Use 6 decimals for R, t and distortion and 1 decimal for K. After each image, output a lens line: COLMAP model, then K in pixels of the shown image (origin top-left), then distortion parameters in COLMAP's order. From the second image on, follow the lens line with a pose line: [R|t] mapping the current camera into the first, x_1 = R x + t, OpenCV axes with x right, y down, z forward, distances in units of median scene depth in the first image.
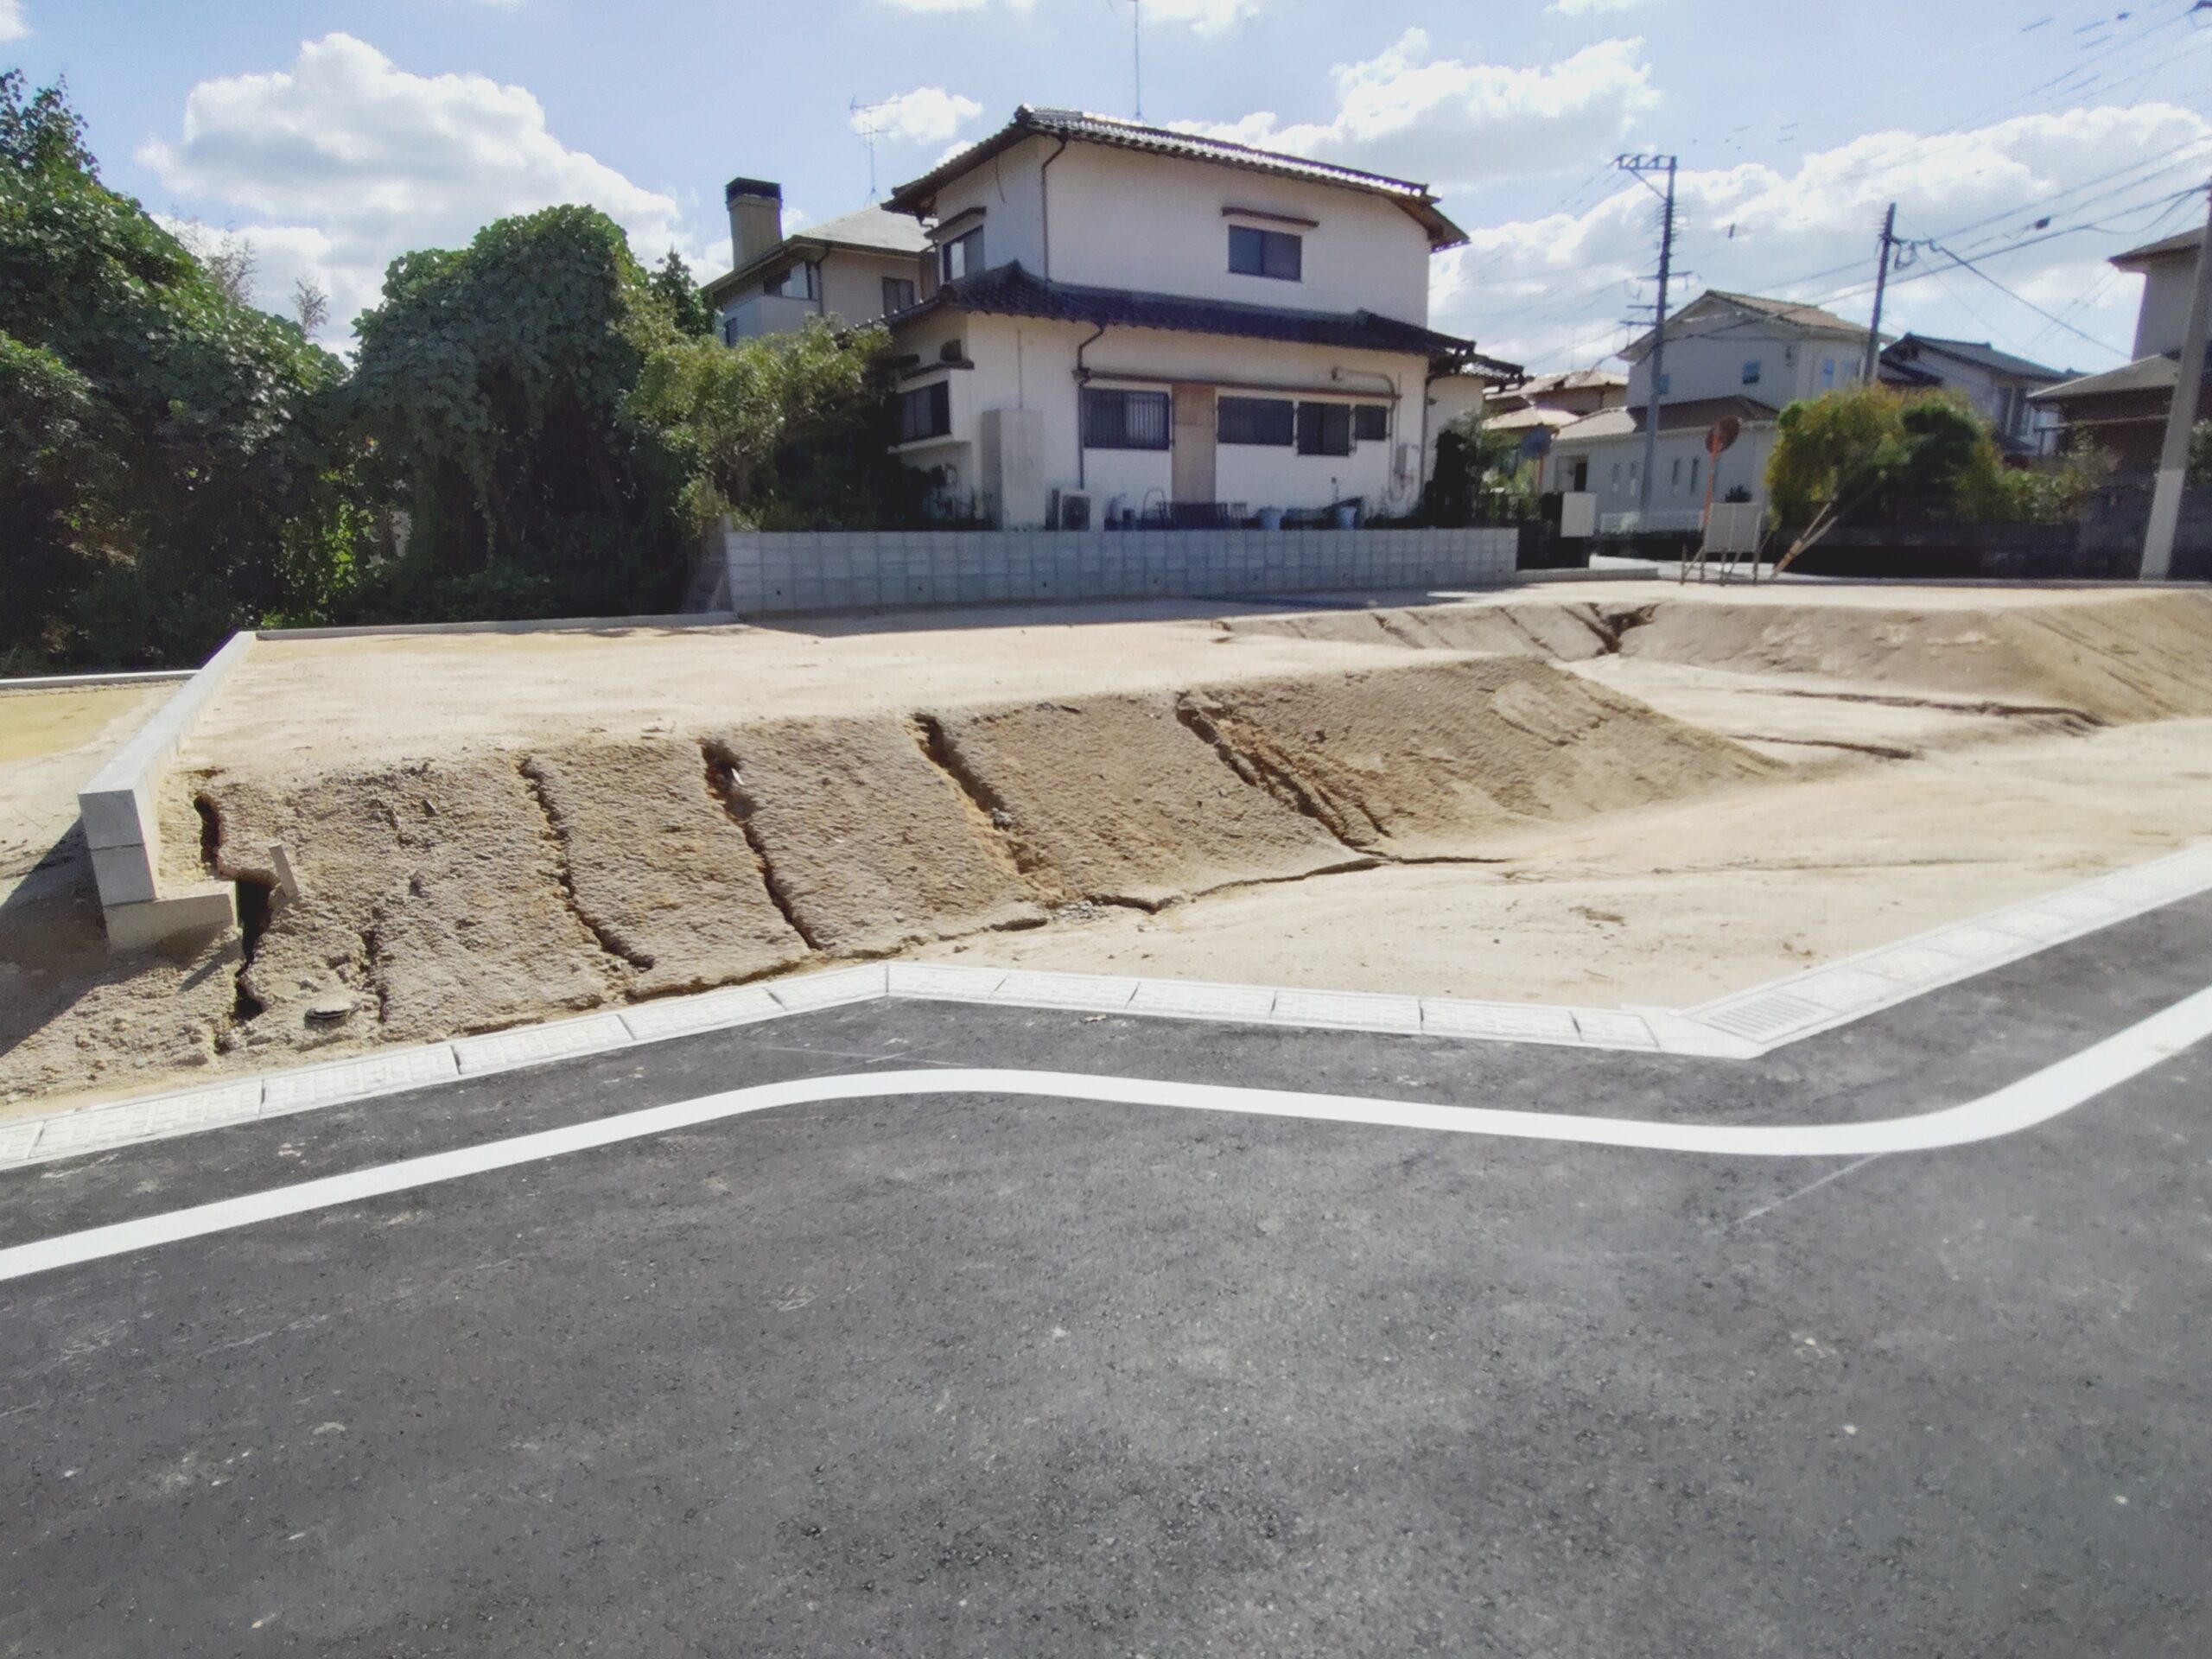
lens RADIAL K [[1213.1, 0, 1122.1], [0, 1213.1, 850.8], [0, 0, 1]] dist [0.006185, -0.004815]
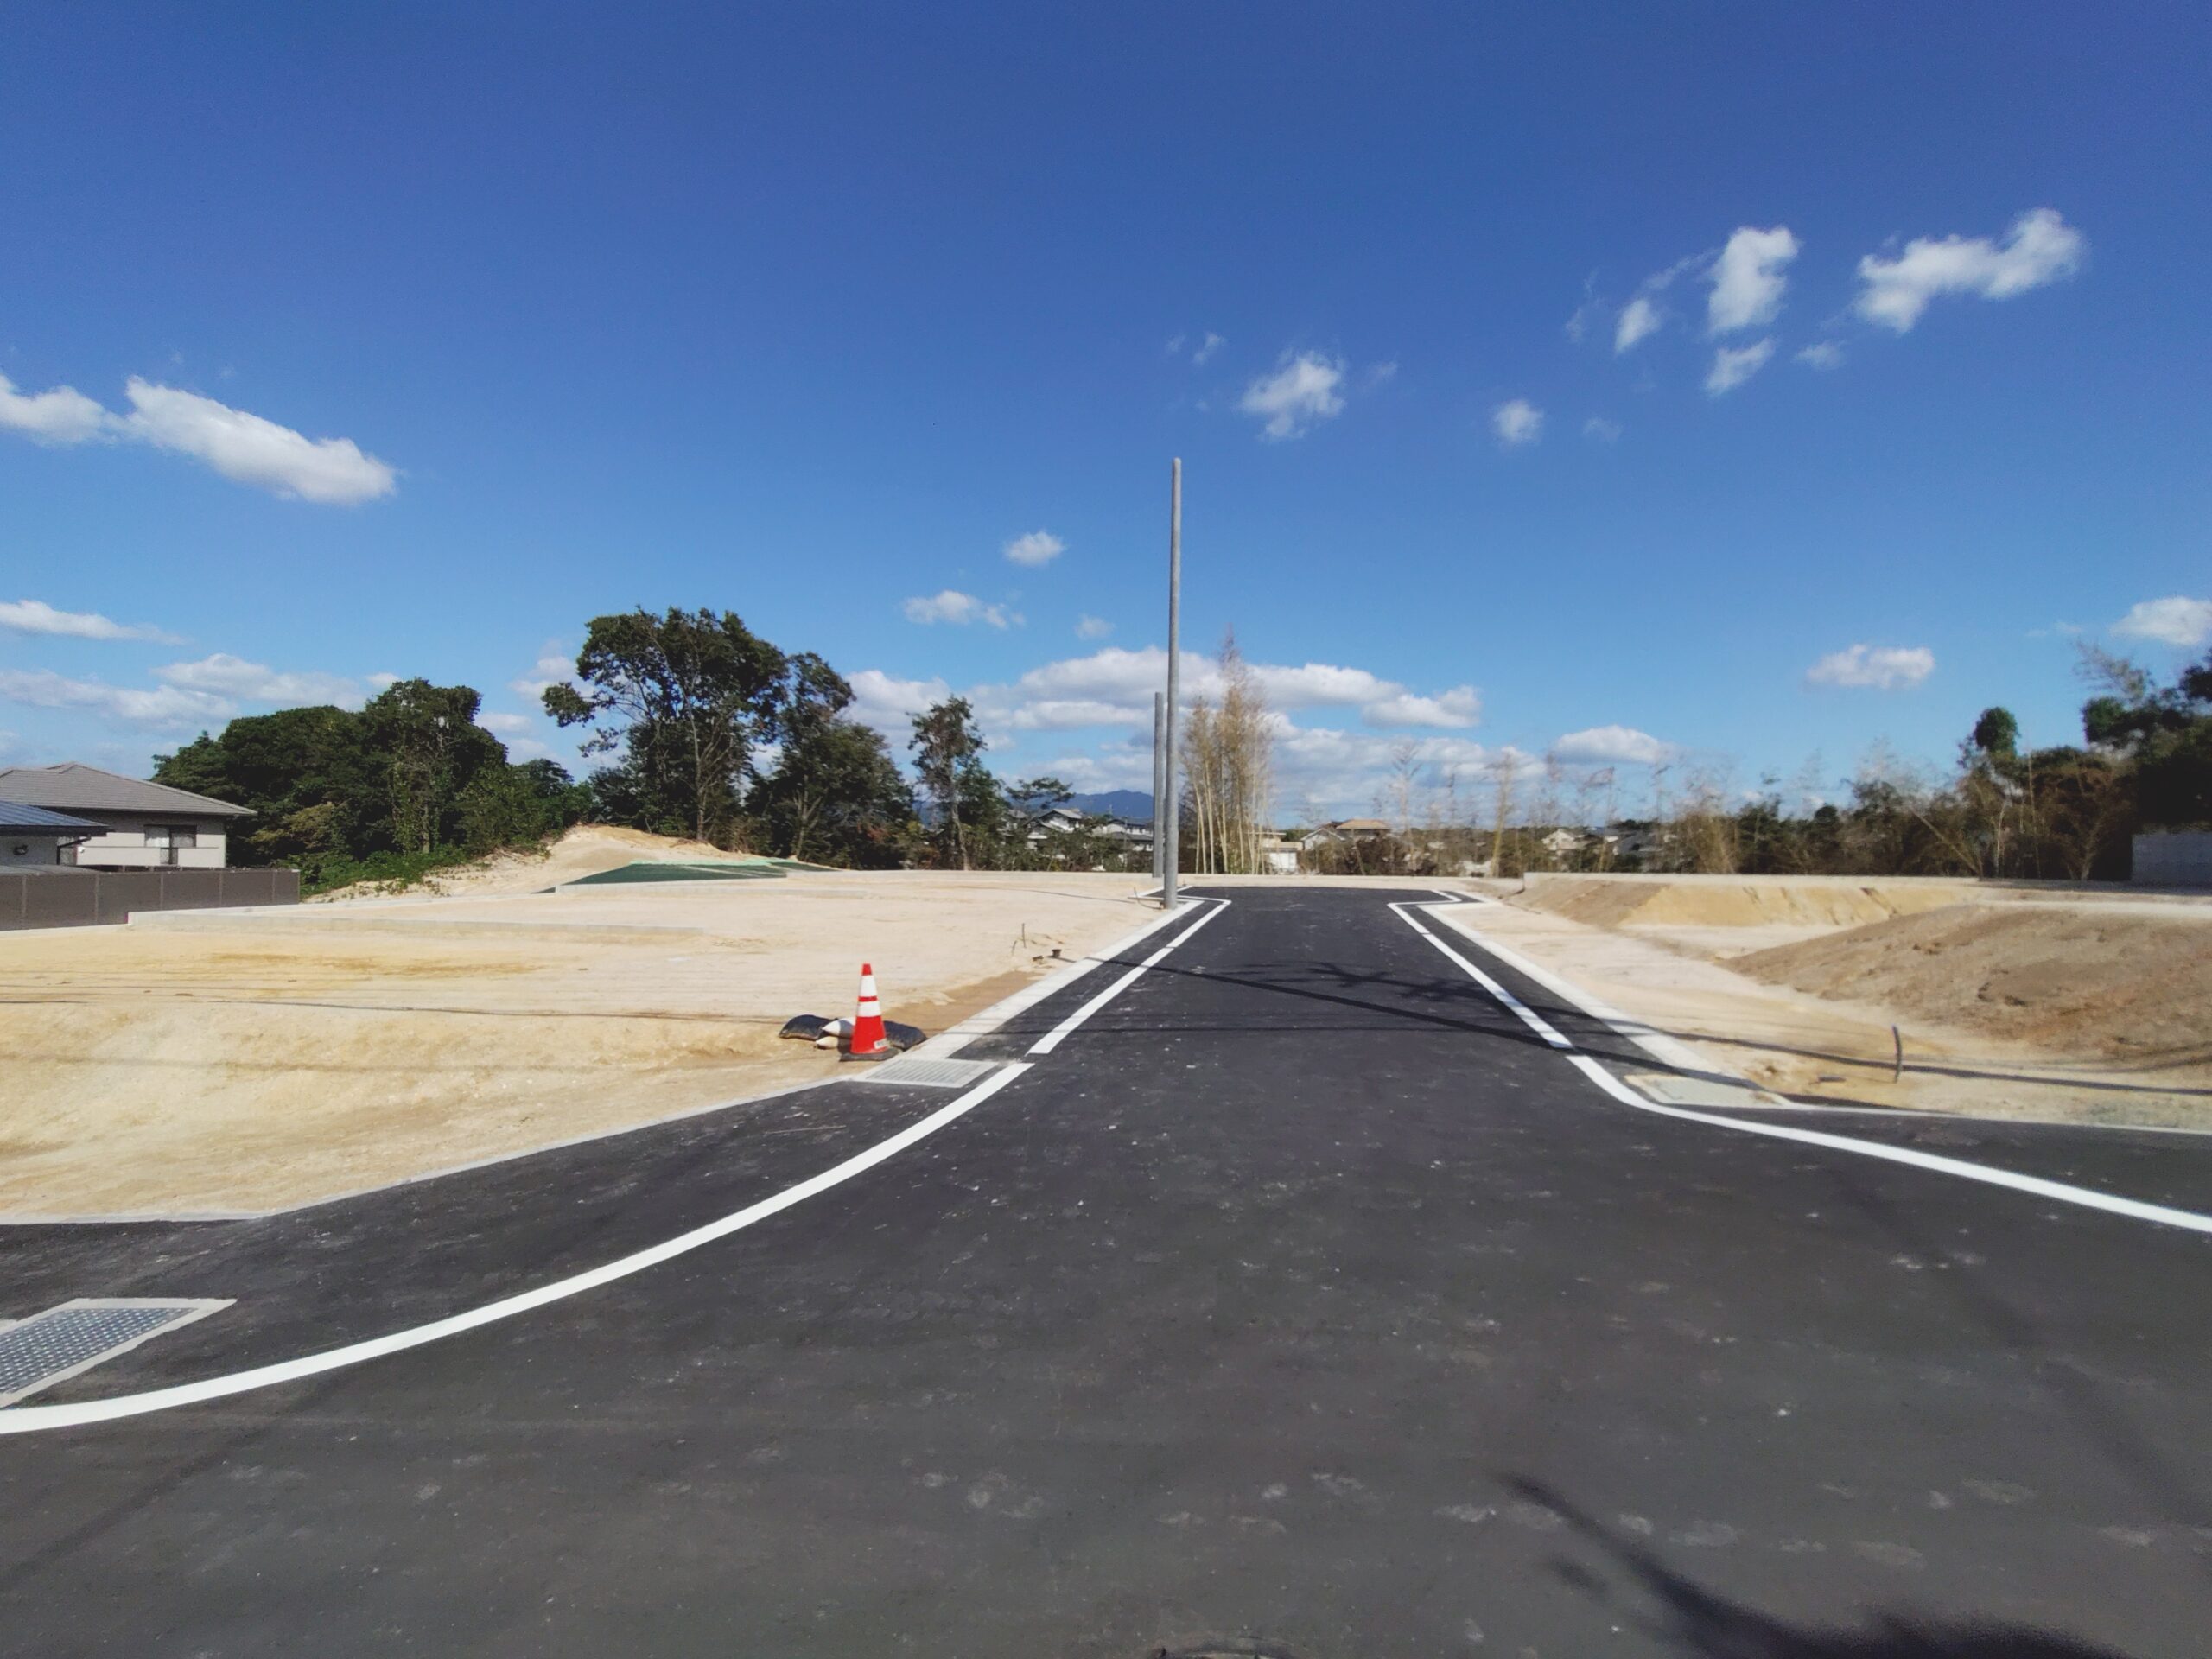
lens RADIAL K [[993.2, 0, 1108.5], [0, 993.2, 856.9], [0, 0, 1]] dist [0.005220, -0.001482]
pose [[-0.690576, 0.006332, -0.723232, 1.200035], [-0.175037, 0.968773, 0.175615, -0.169083], [0.701760, 0.247868, -0.667903, 0.697943]]
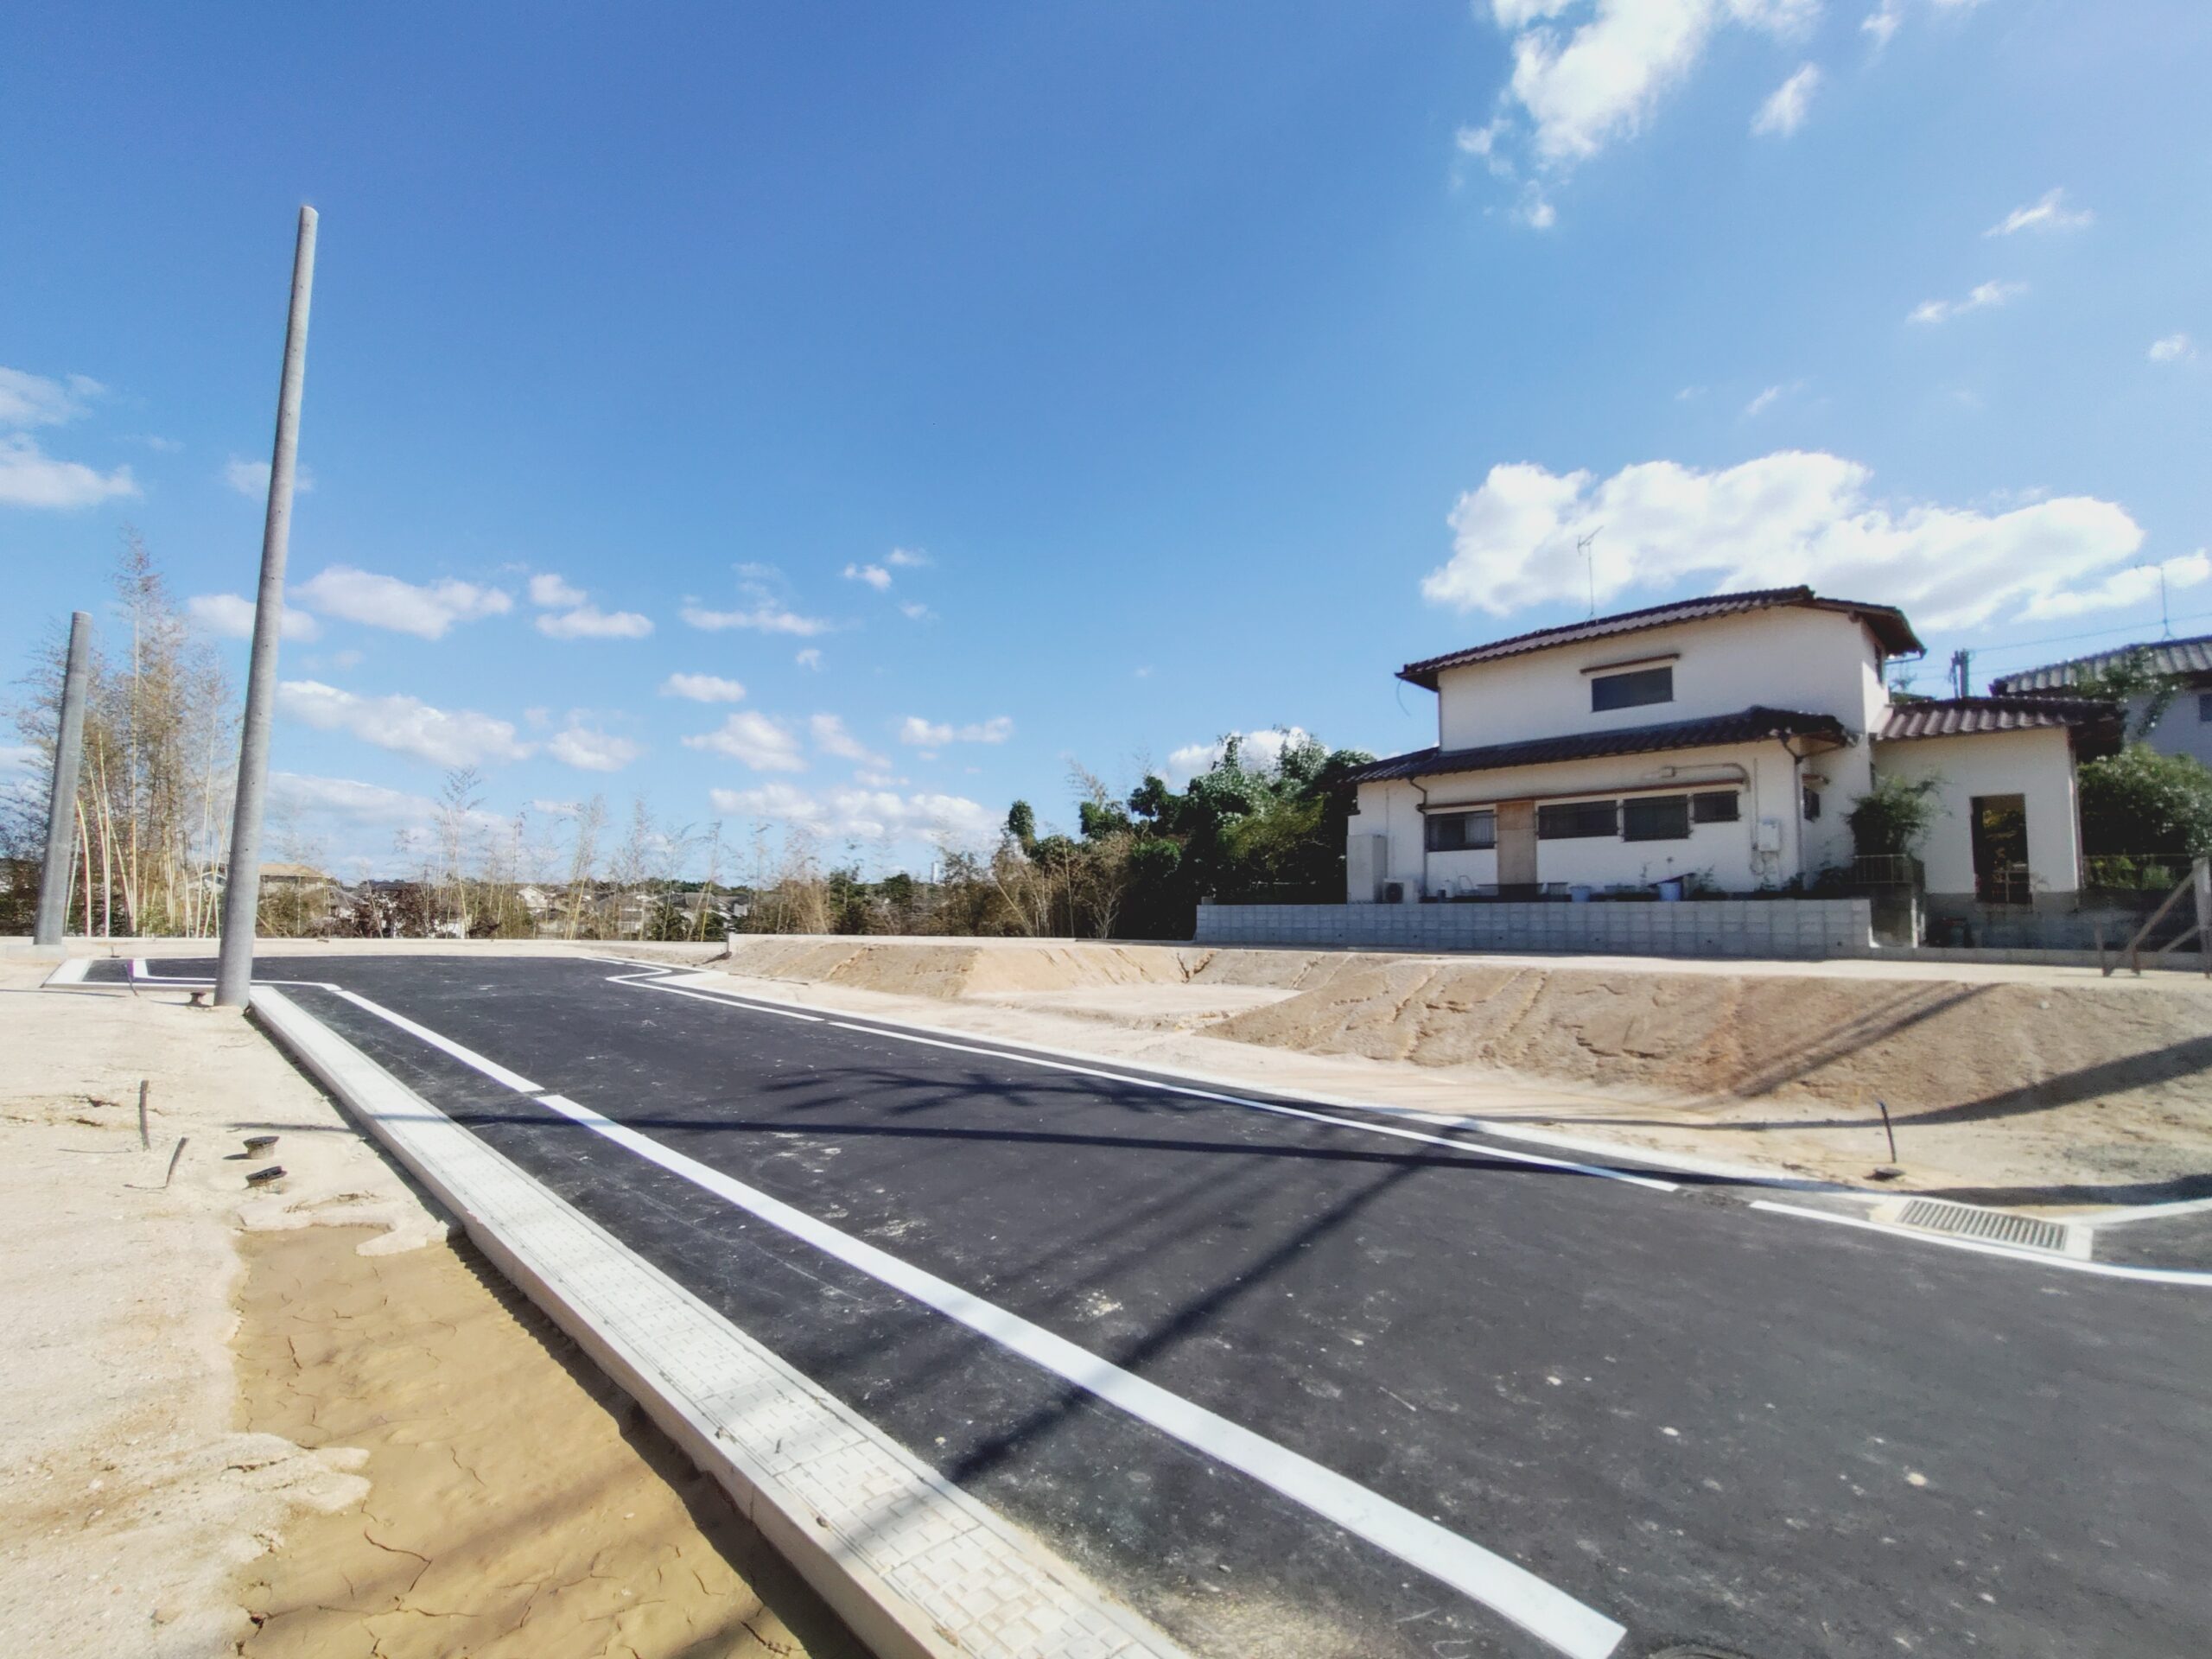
lens RADIAL K [[993.2, 0, 1113.2], [0, 993.2, 839.0], [0, 0, 1]] dist [0.005220, -0.001482]
pose [[0.215030, -0.074009, -0.973799, 1.035355], [-0.256265, 0.957907, -0.129389, -0.079320], [0.942385, 0.277373, 0.187013, 0.366256]]
